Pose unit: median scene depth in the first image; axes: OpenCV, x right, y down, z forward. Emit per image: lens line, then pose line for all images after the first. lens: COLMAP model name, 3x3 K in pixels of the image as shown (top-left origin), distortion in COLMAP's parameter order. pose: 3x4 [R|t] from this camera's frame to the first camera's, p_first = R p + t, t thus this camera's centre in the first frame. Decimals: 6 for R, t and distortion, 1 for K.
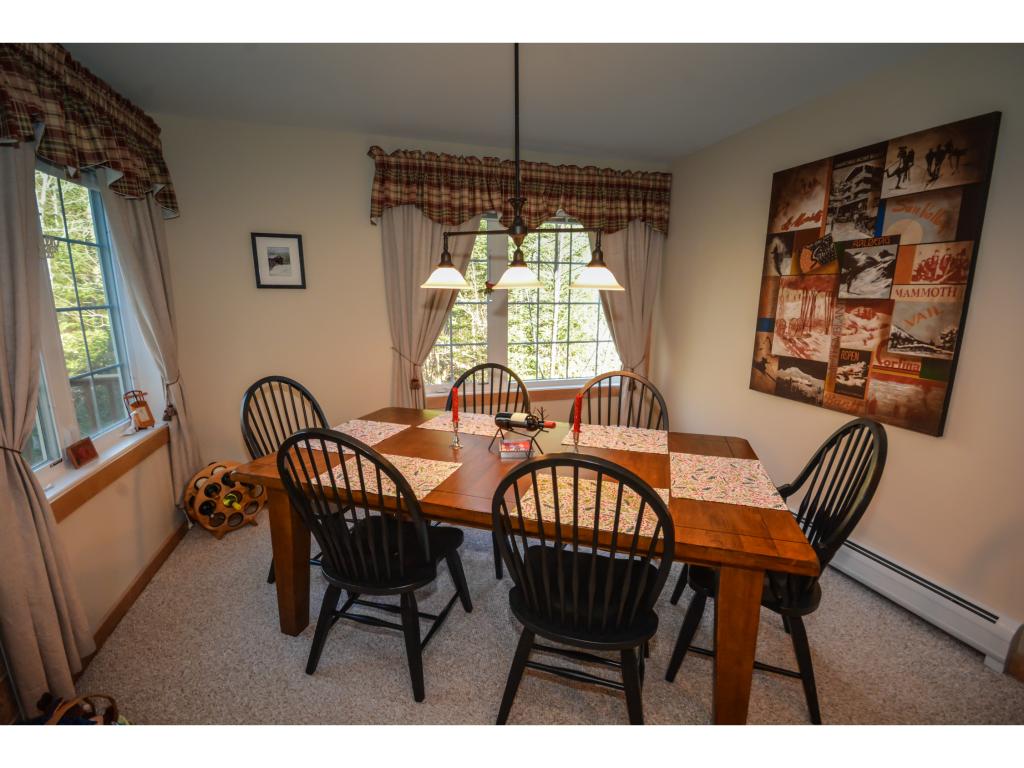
lens RADIAL K [[452.0, 0, 512.0], [0, 452.0, 384.0], [0, 0, 1]] dist [0.036149, -0.025939]
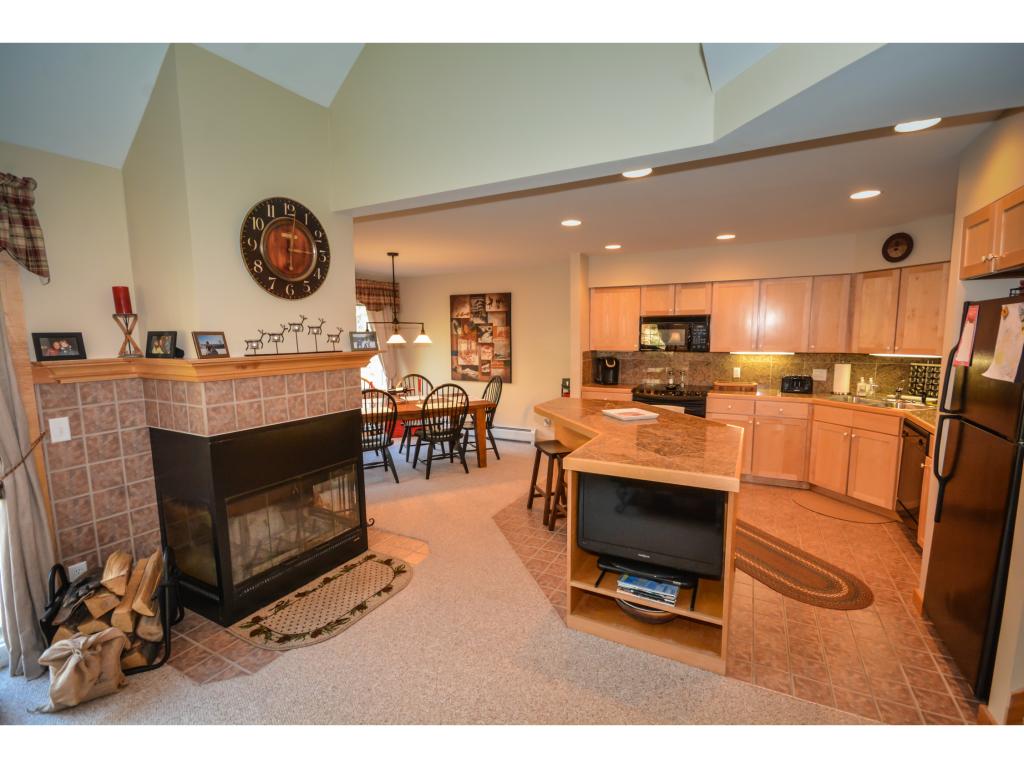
lens RADIAL K [[459.0, 0, 512.0], [0, 459.0, 384.0], [0, 0, 1]] dist [0.000199, 0.000000]
pose [[0.708060, -0.086687, 0.700812, -1.214013], [0.147256, 0.988744, -0.026476, 0.181857], [-0.690628, 0.121946, 0.712855, -1.204262]]
